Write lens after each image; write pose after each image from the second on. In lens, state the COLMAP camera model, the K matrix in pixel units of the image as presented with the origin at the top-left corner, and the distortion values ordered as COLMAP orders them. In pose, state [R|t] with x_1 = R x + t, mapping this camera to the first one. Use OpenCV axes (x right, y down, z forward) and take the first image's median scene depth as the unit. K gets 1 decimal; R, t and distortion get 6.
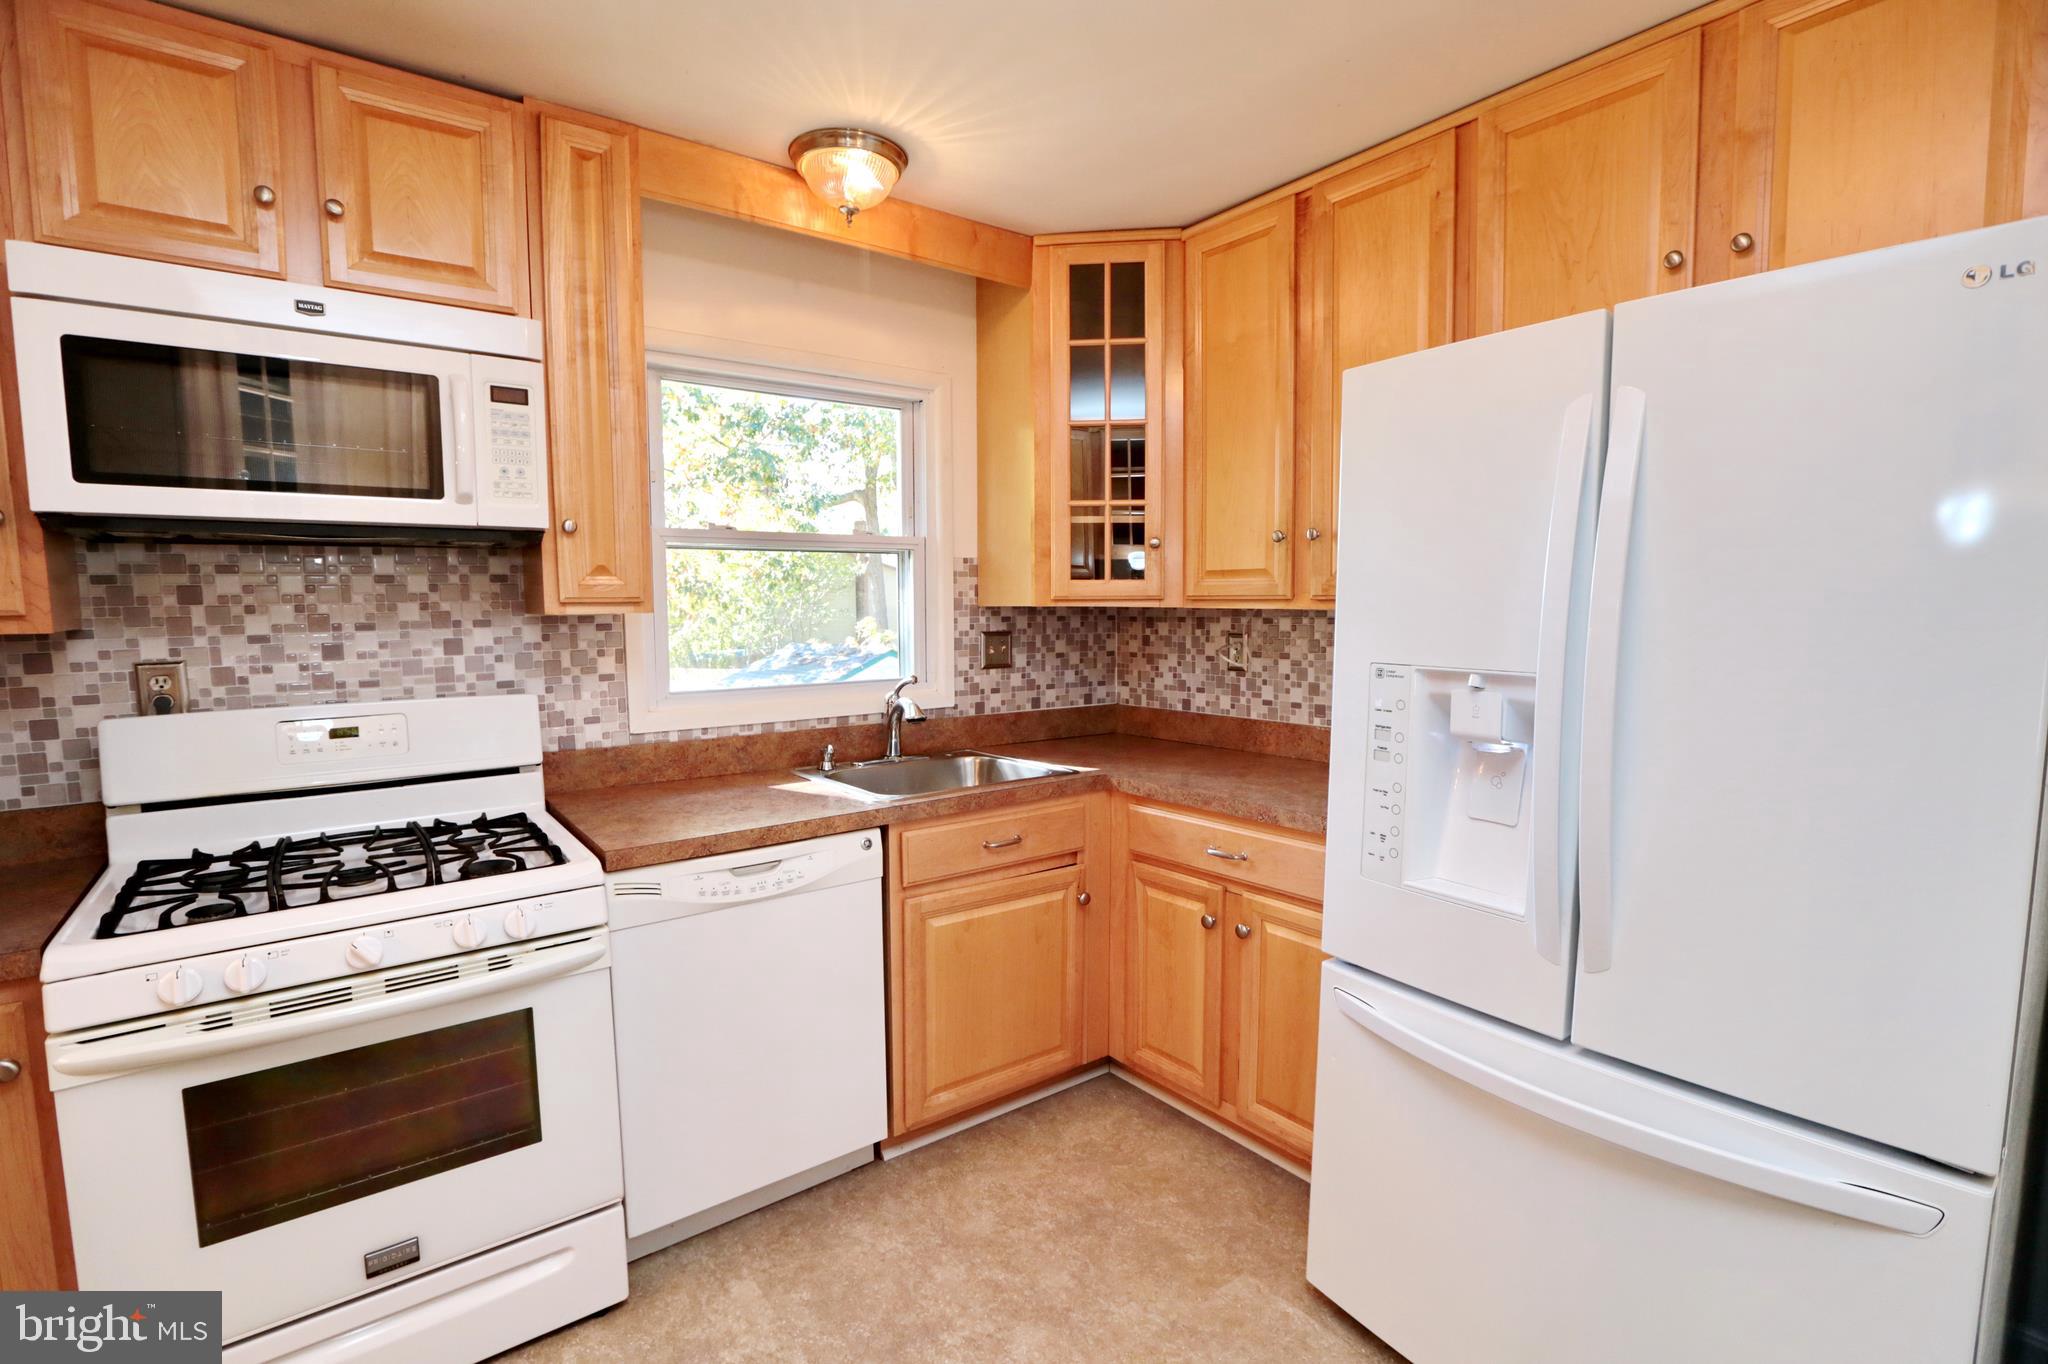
lens RADIAL K [[949.1, 0, 1024.0], [0, 949.1, 682.0], [0, 0, 1]] dist [-0.041904, 0.020791]
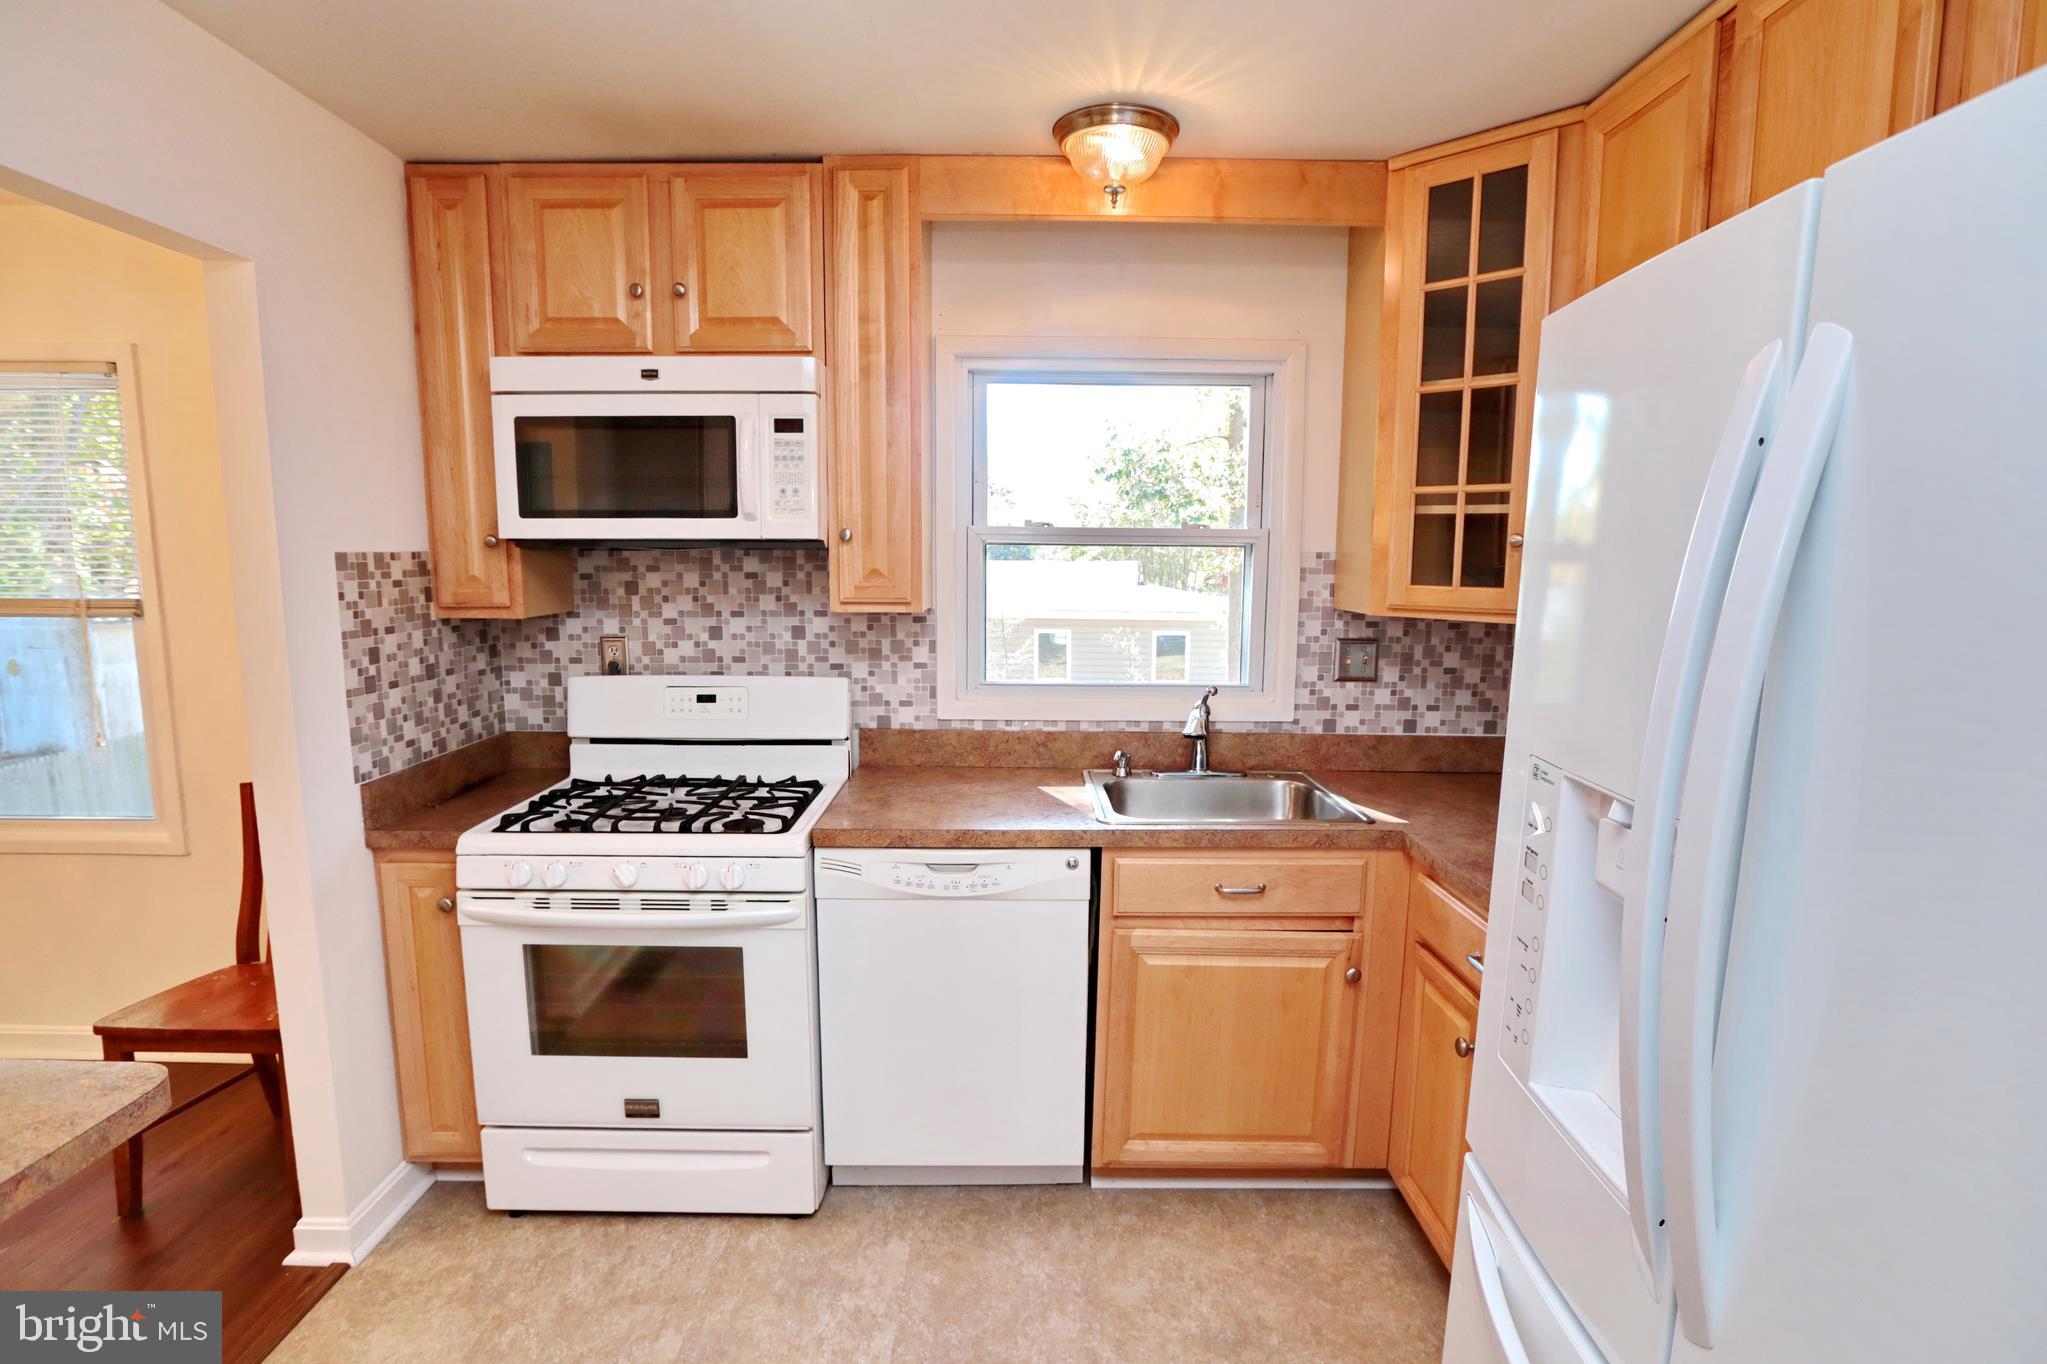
lens RADIAL K [[998.9, 0, 1023.5], [0, 998.9, 682.0], [0, 0, 1]] dist [-0.065281, 0.066882]
pose [[0.798125, 0.088292, -0.595988, 0.380286], [-0.064148, 0.996034, 0.061653, -0.071828], [0.599068, -0.010975, 0.800623, 0.159862]]
